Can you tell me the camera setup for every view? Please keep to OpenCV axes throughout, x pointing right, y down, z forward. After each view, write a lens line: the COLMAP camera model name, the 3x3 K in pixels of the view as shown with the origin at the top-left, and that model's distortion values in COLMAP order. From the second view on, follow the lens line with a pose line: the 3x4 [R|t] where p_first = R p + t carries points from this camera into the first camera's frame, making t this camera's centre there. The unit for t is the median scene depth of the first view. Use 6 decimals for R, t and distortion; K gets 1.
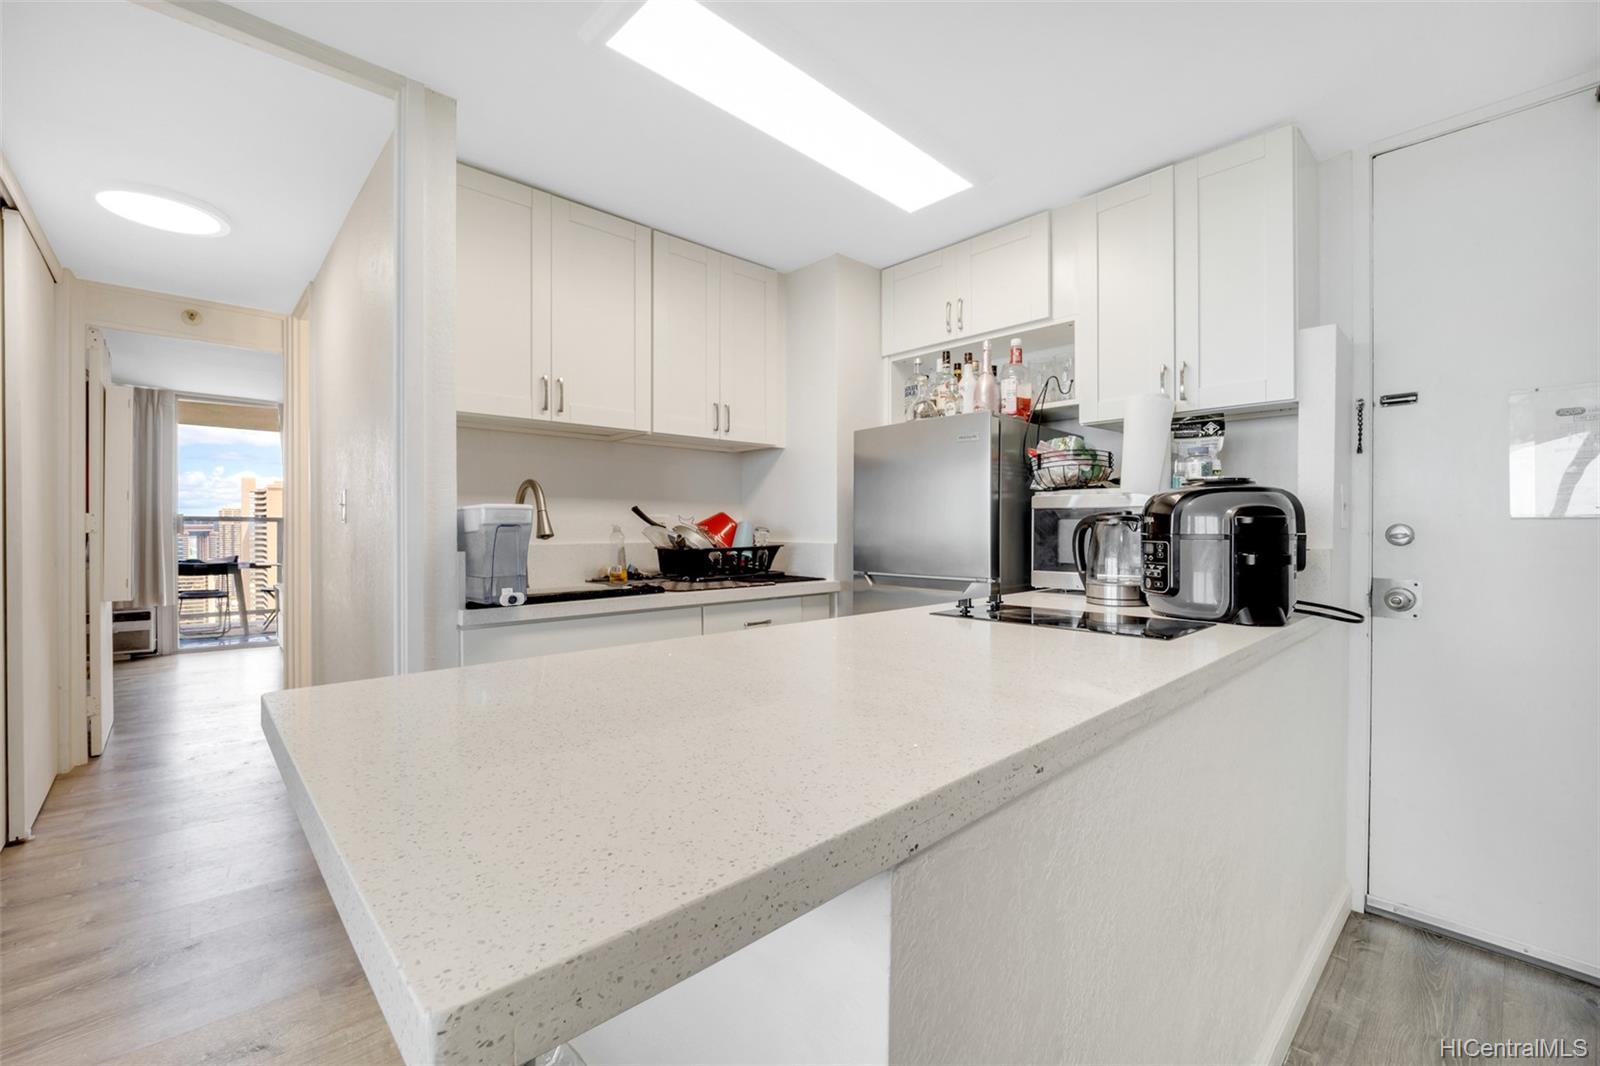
lens RADIAL K [[649.9, 0, 800.0], [0, 649.9, 533.0], [0, 0, 1]] dist [0.000276, -0.000085]
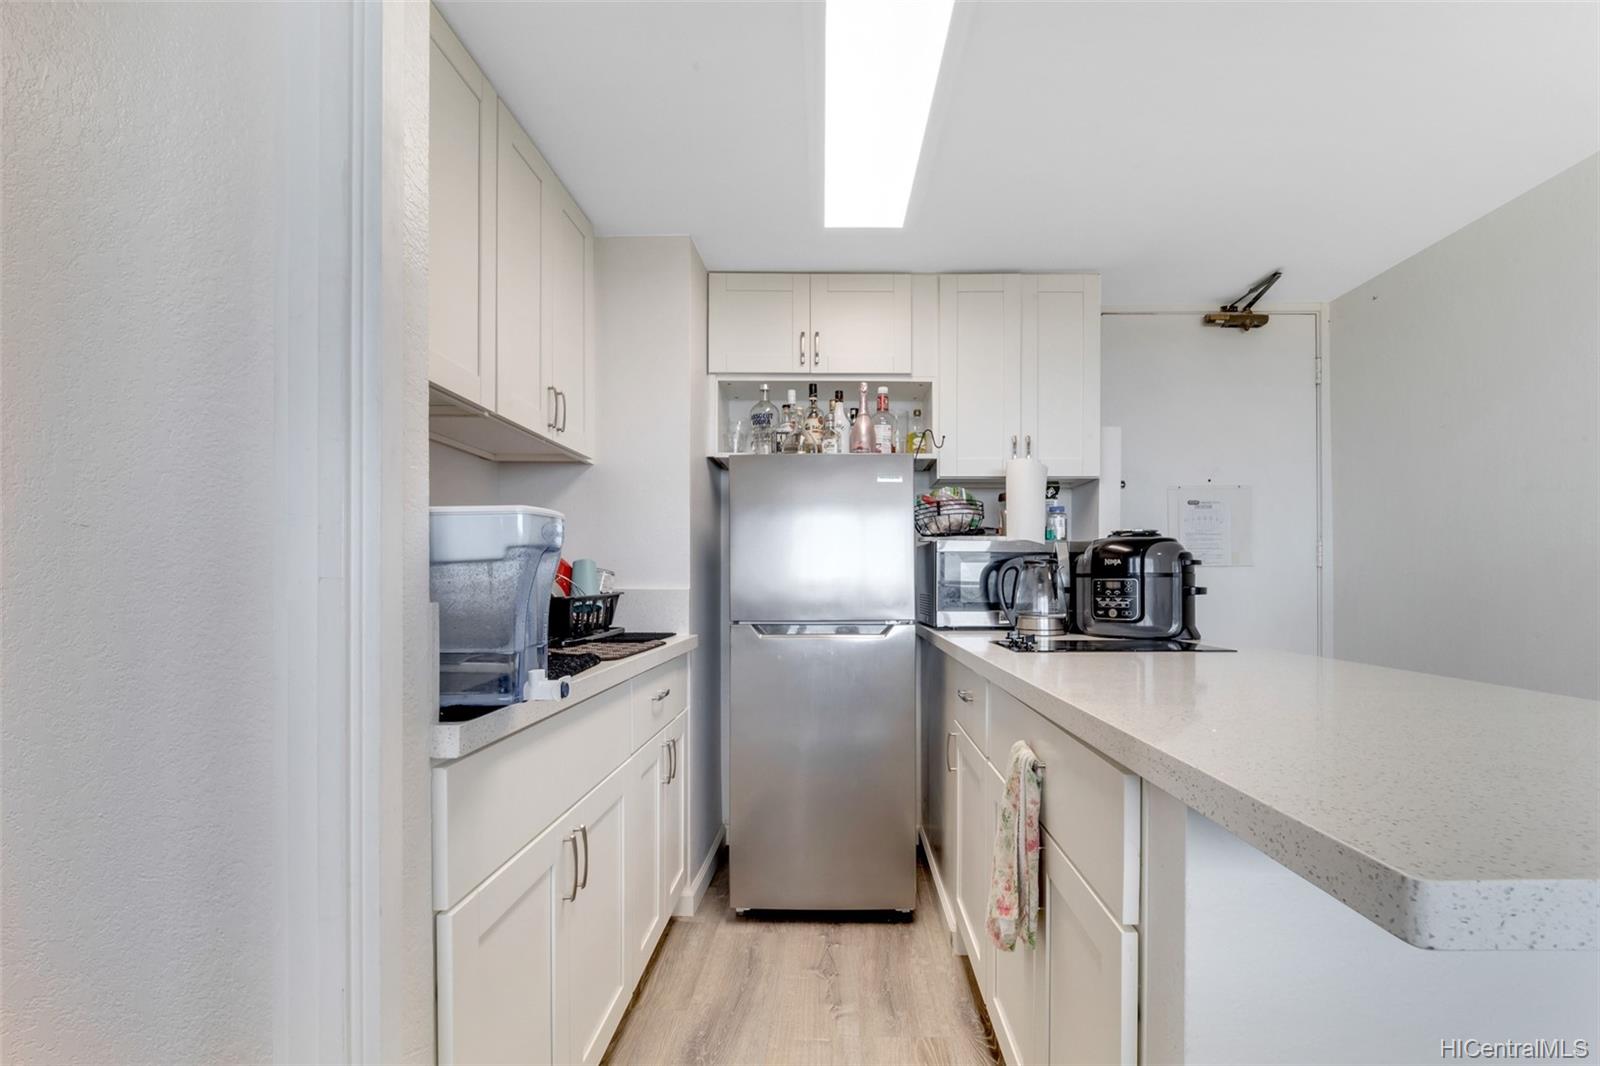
lens RADIAL K [[681.8, 0, 809.1], [0, 681.8, 581.8], [0, 0, 1]] dist [-0.022491, -0.000133]
pose [[0.685612, -0.001074, 0.727966, -0.541178], [0.009336, 0.999930, -0.007318, 0.015579], [-0.727907, 0.011814, 0.685574, 0.361981]]
